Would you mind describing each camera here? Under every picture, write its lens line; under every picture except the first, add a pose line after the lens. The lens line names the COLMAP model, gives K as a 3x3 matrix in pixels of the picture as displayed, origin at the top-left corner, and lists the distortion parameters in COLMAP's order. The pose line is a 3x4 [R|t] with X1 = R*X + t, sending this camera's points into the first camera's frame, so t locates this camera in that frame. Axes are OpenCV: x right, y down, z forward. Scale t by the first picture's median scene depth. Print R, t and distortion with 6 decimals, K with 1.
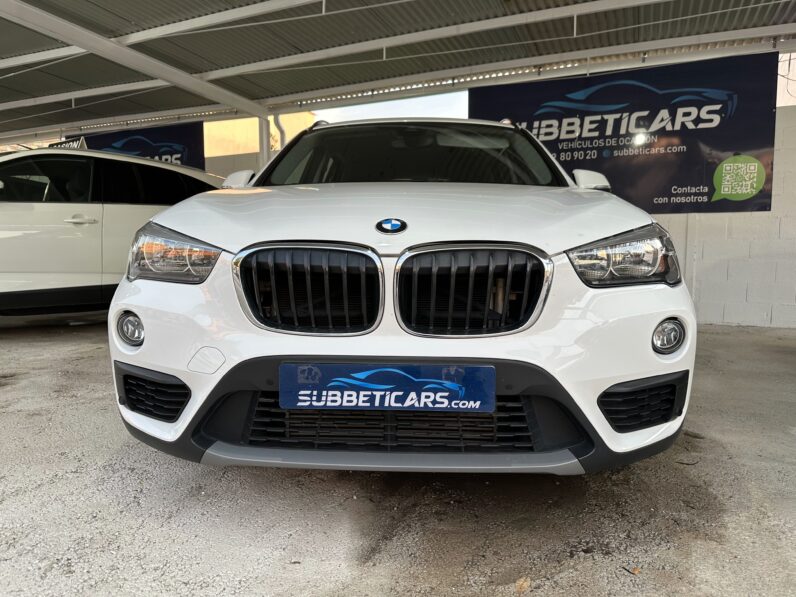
lens RADIAL K [[562.7, 0, 400.9], [0, 562.7, 303.0], [0, 0, 1]] dist [0.019068, -0.029493]
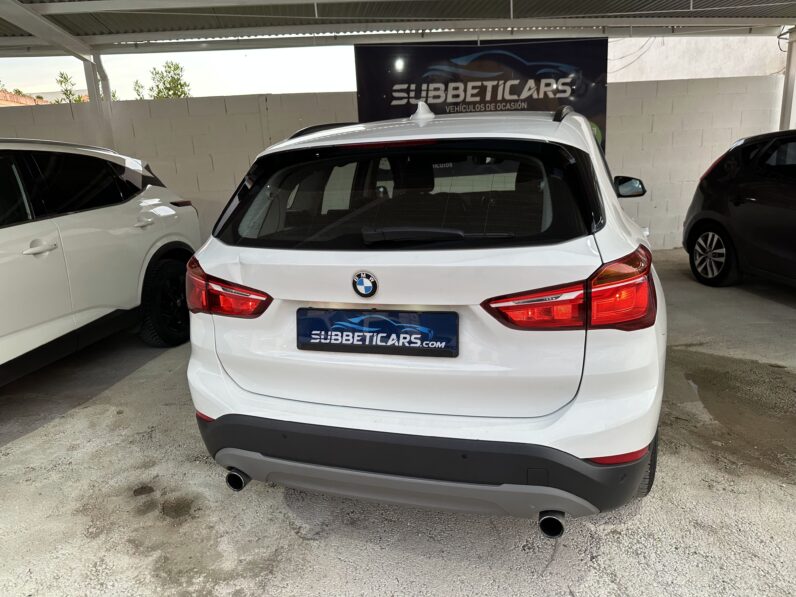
lens RADIAL K [[562.7, 0, 392.9], [0, 562.7, 298.8], [0, 0, 1]] dist [0.019068, -0.029493]
pose [[0.841480, -0.176450, 0.510663, -0.431608], [0.103180, 0.980255, 0.168686, -0.119978], [-0.530344, -0.089255, 0.843071, 0.122402]]
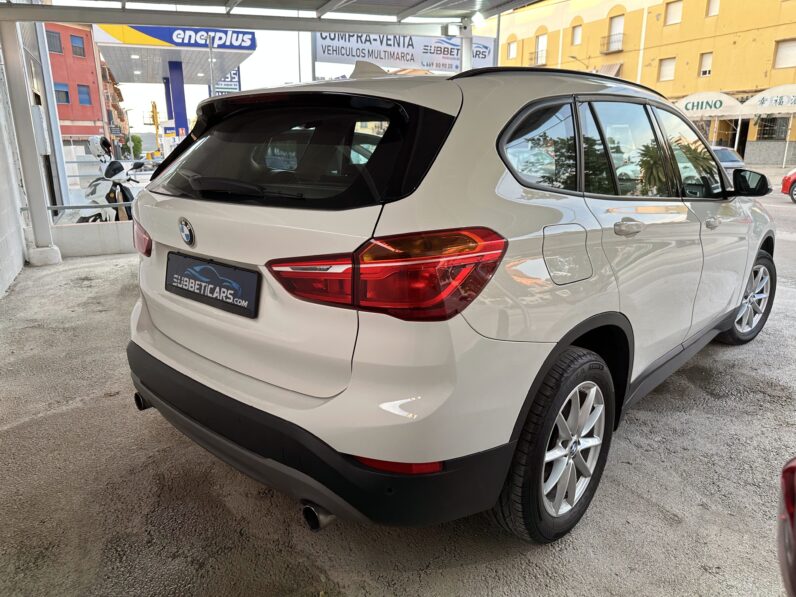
lens RADIAL K [[562.7, 0, 401.2], [0, 562.7, 299.8], [0, 0, 1]] dist [0.019068, -0.029493]
pose [[0.990902, -0.032550, 0.130591, -0.235264], [0.010220, 0.985710, 0.168143, -0.095158], [-0.134198, -0.165278, 0.977074, 0.067378]]
